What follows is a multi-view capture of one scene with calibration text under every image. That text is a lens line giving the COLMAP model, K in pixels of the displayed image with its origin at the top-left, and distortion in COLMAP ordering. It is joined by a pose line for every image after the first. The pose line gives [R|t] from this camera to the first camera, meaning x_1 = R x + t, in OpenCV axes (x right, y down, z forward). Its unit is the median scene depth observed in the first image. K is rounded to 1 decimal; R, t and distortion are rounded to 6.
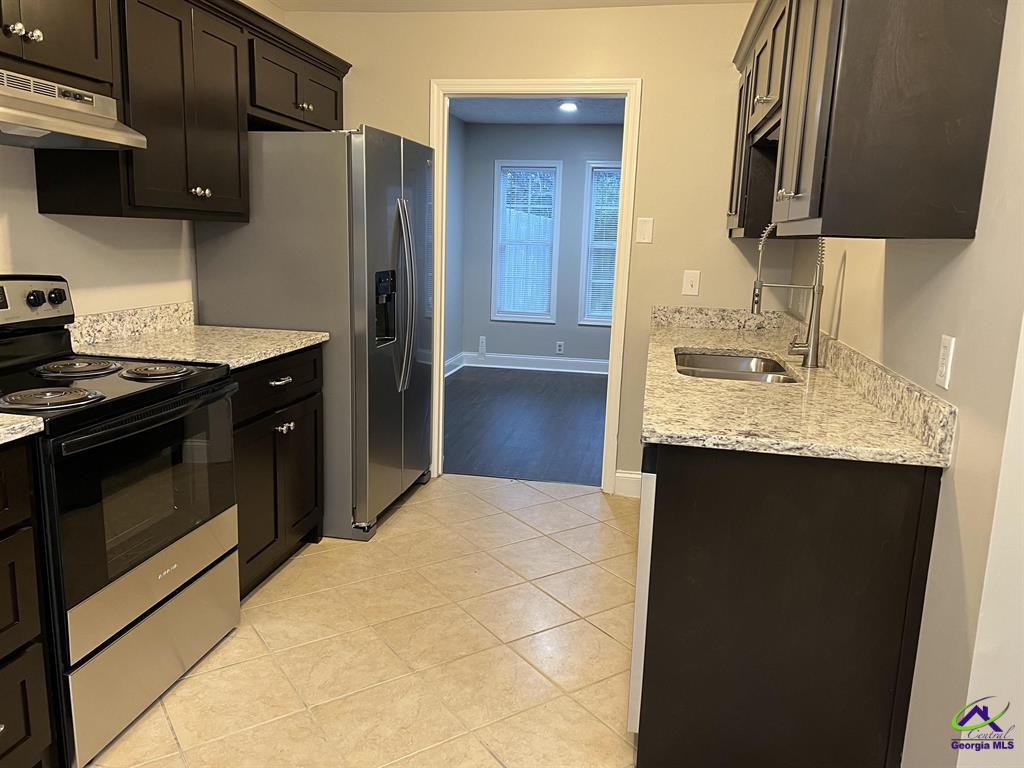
lens RADIAL K [[773.3, 0, 536.6], [0, 773.3, 383.7], [0, 0, 1]] dist [0.058621, -0.027103]
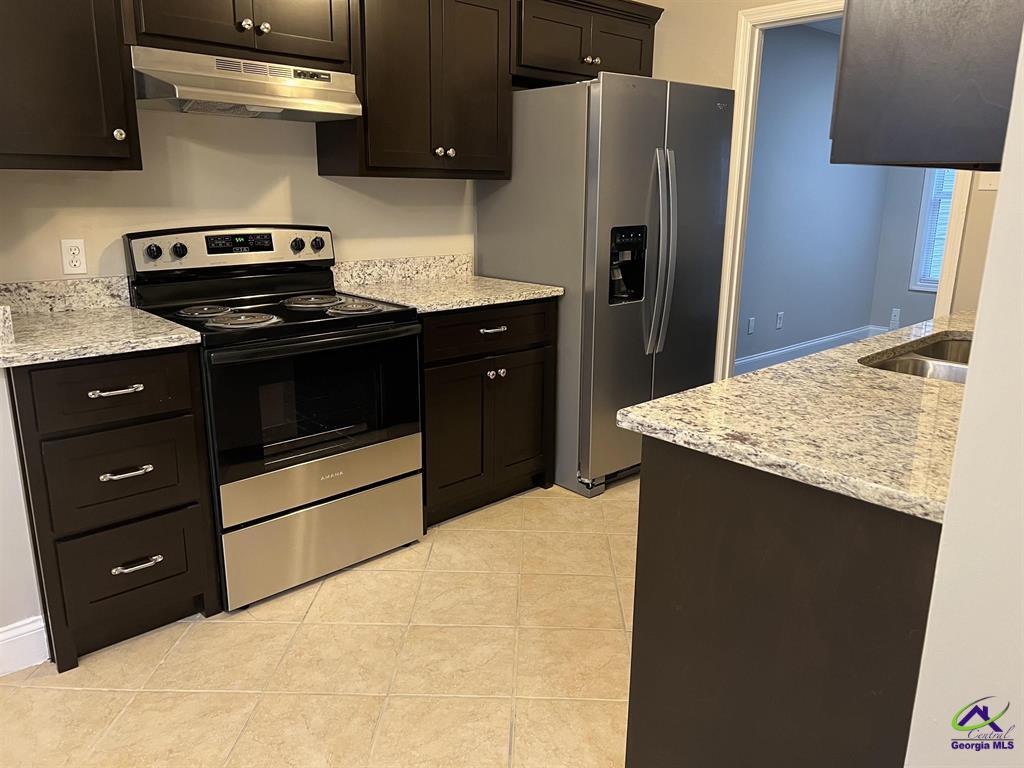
lens RADIAL K [[773.3, 0, 515.4], [0, 773.3, 384.7], [0, 0, 1]] dist [0.058621, -0.027103]
pose [[0.803435, 0.125737, -0.581964, 0.382129], [-0.098520, 0.992048, 0.078326, -0.016492], [0.587185, -0.005594, 0.809434, 0.189970]]
